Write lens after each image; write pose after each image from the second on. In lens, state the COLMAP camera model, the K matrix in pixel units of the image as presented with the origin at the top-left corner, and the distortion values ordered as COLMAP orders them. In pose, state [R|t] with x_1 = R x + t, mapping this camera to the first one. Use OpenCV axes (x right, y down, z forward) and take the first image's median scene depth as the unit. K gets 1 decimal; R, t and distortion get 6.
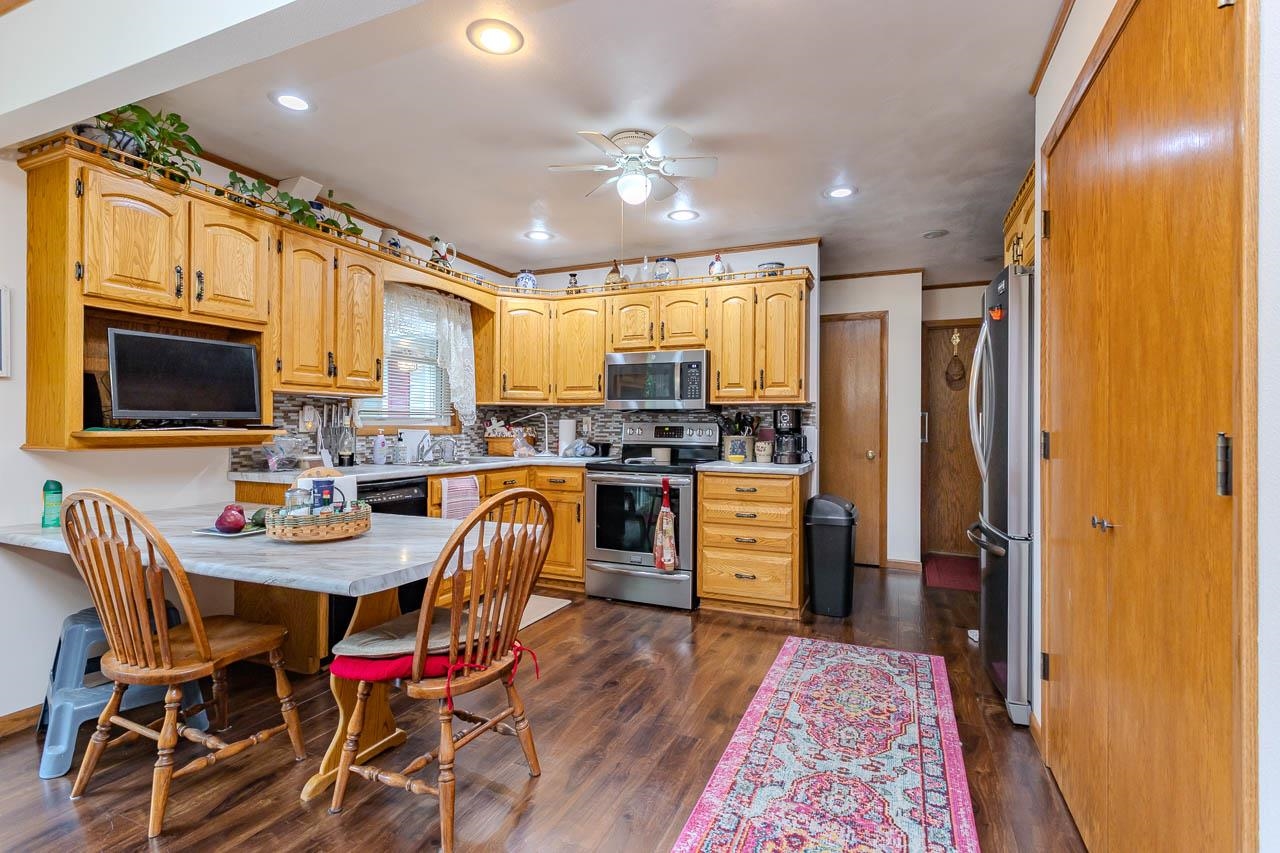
lens RADIAL K [[600.5, 0, 640.0], [0, 600.5, 426.5], [0, 0, 1]] dist [-0.001869, -0.000060]
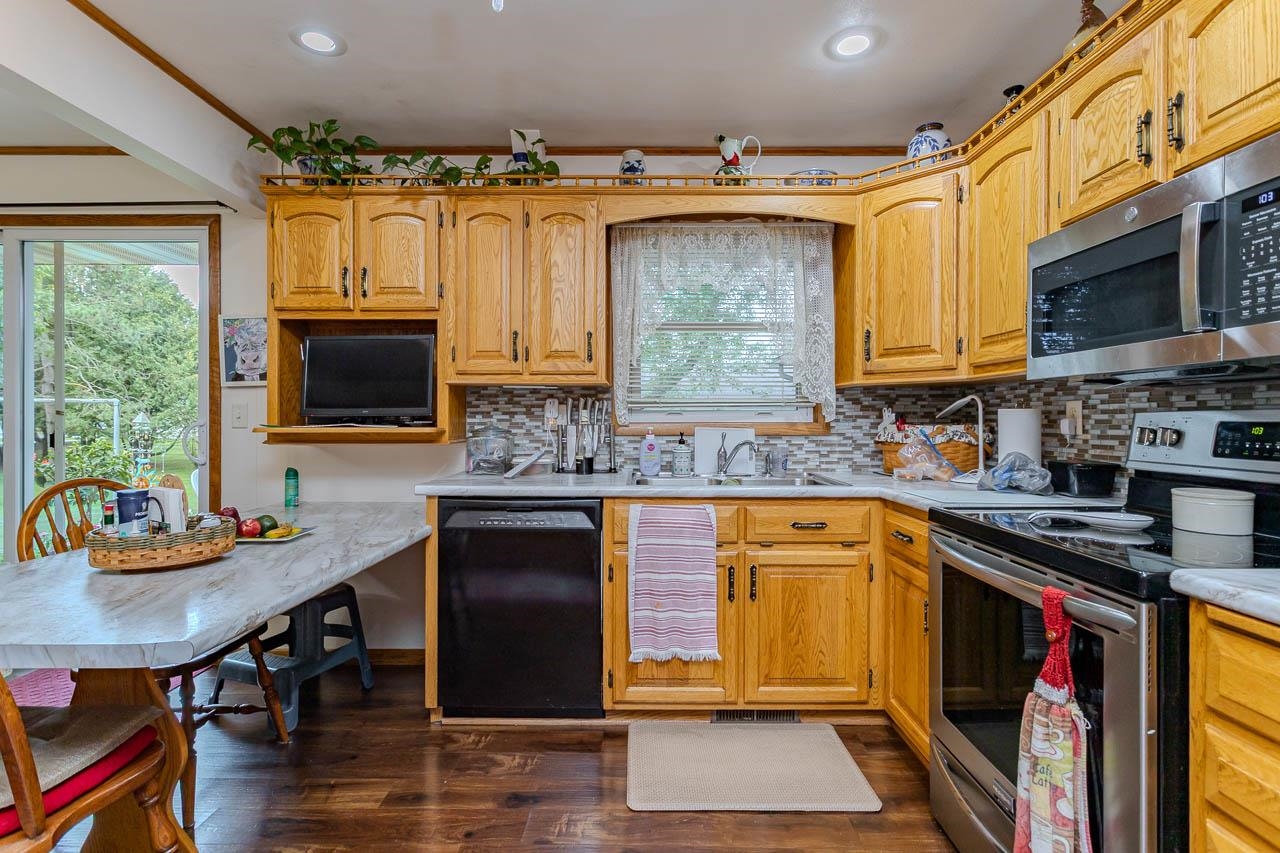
lens RADIAL K [[600.5, 0, 640.0], [0, 600.5, 426.5], [0, 0, 1]] dist [-0.001869, -0.000060]
pose [[0.394411, 0.003824, -0.918926, 0.279980], [-0.000173, 0.999992, 0.004088, 0.000650], [0.918934, -0.001454, 0.394409, 0.793873]]
